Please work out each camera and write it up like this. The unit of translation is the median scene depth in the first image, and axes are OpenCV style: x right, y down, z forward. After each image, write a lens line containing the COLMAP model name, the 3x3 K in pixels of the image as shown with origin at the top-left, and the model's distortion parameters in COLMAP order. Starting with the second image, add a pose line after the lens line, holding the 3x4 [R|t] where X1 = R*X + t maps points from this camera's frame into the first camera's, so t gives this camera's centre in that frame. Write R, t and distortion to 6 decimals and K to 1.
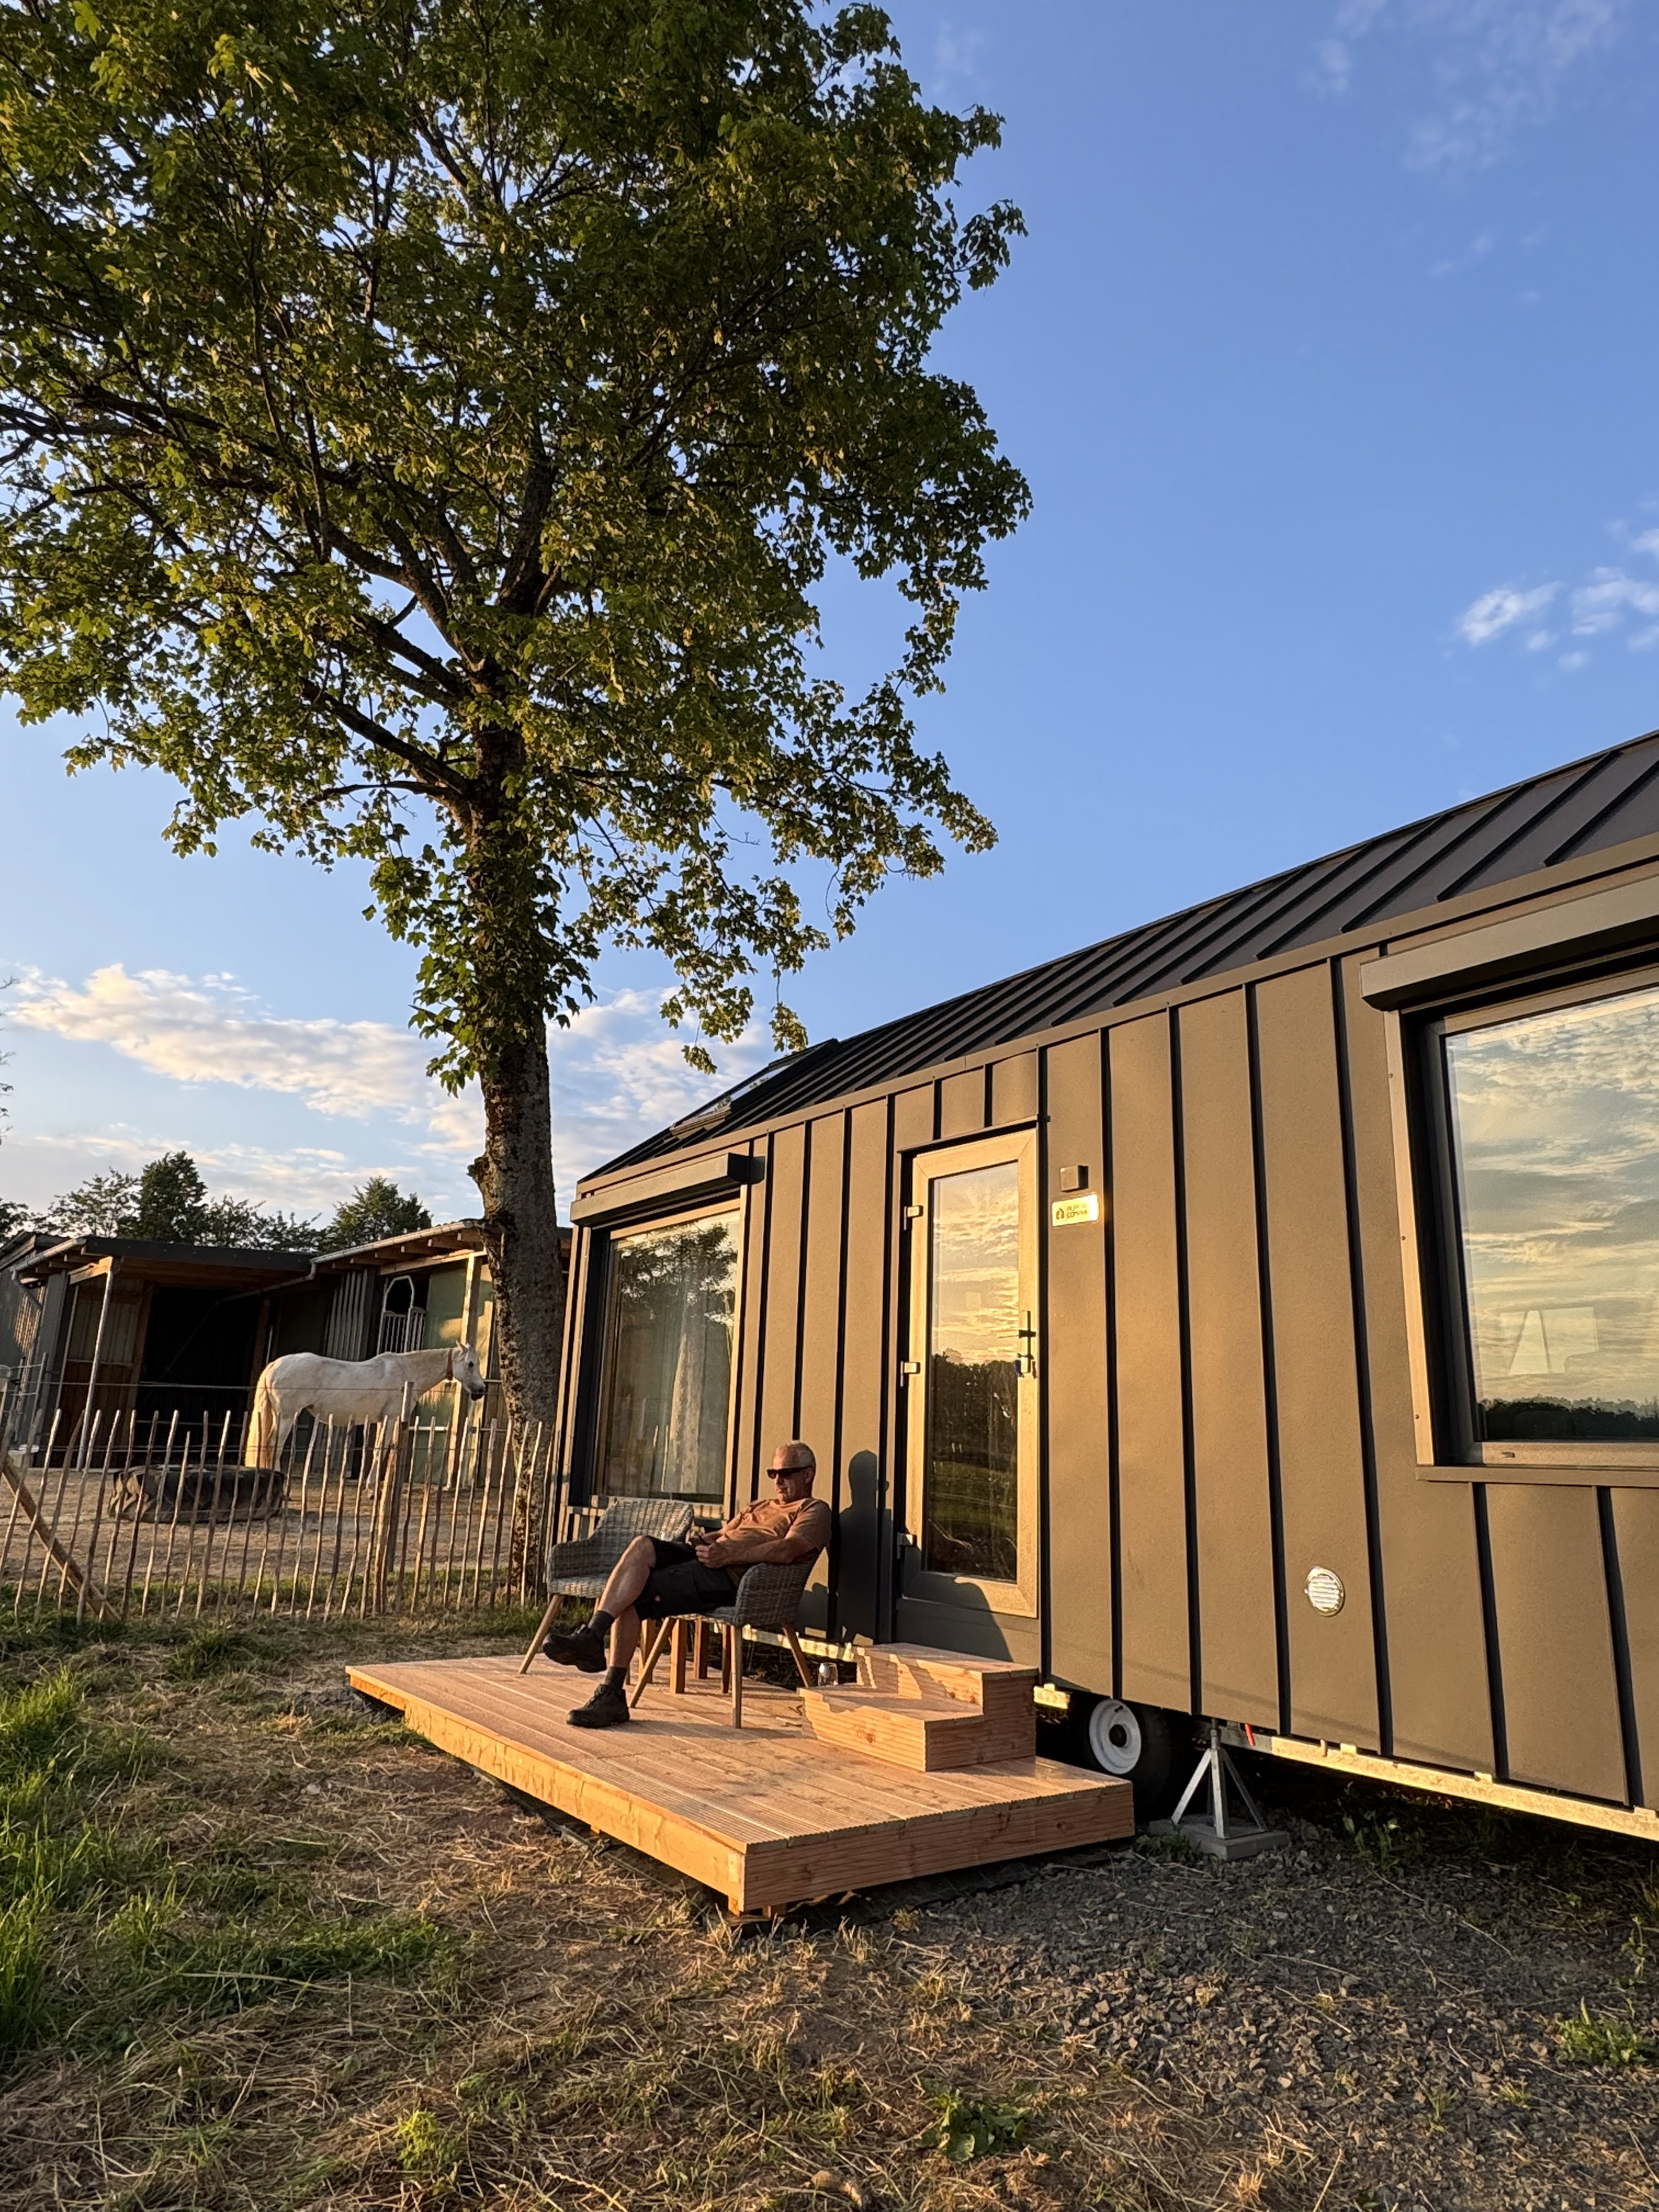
lens RADIAL K [[1352.9, 0, 830.9], [0, 1352.9, 1108.4], [0, 0, 1]] dist [0.002600, 0.000407]
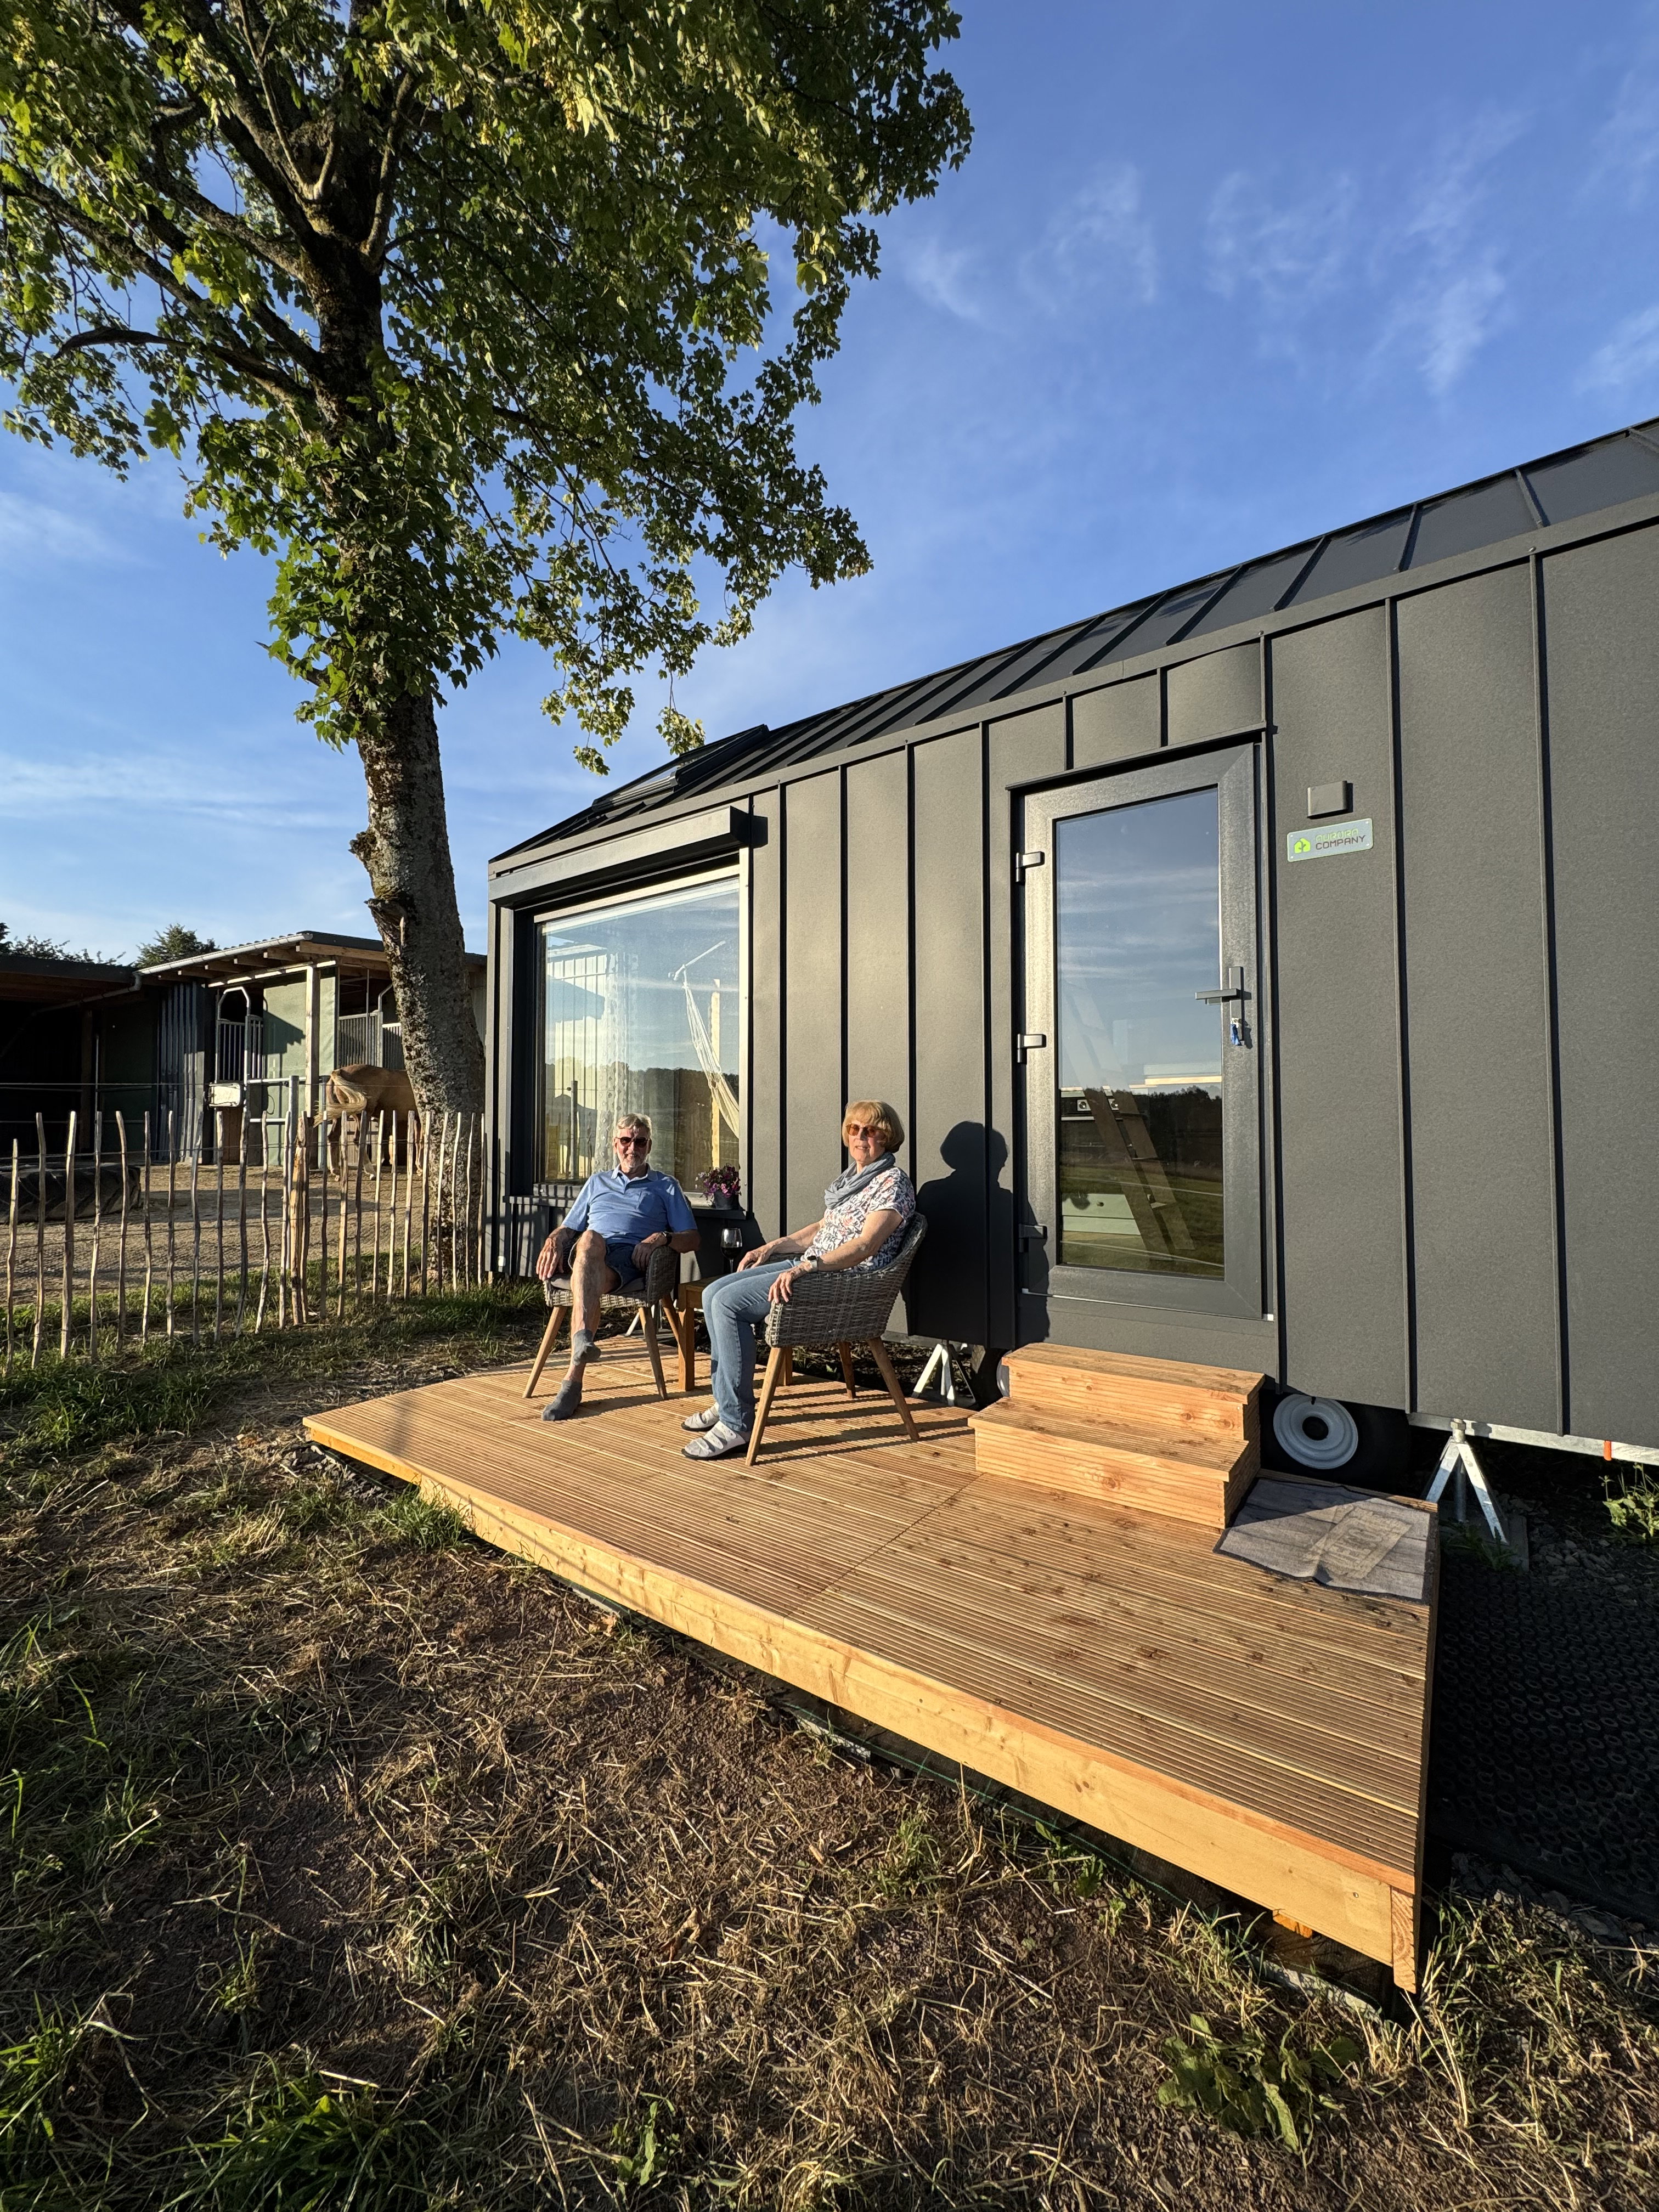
lens RADIAL K [[882.1, 0, 827.0], [0, 882.1, 1101.6], [0, 0, 1]] dist [0.001106, -0.000668]
pose [[0.953366, -0.024885, 0.300788, -0.142878], [-0.044095, 0.974417, 0.220378, 0.066968], [-0.298577, -0.223365, 0.927879, 0.309071]]
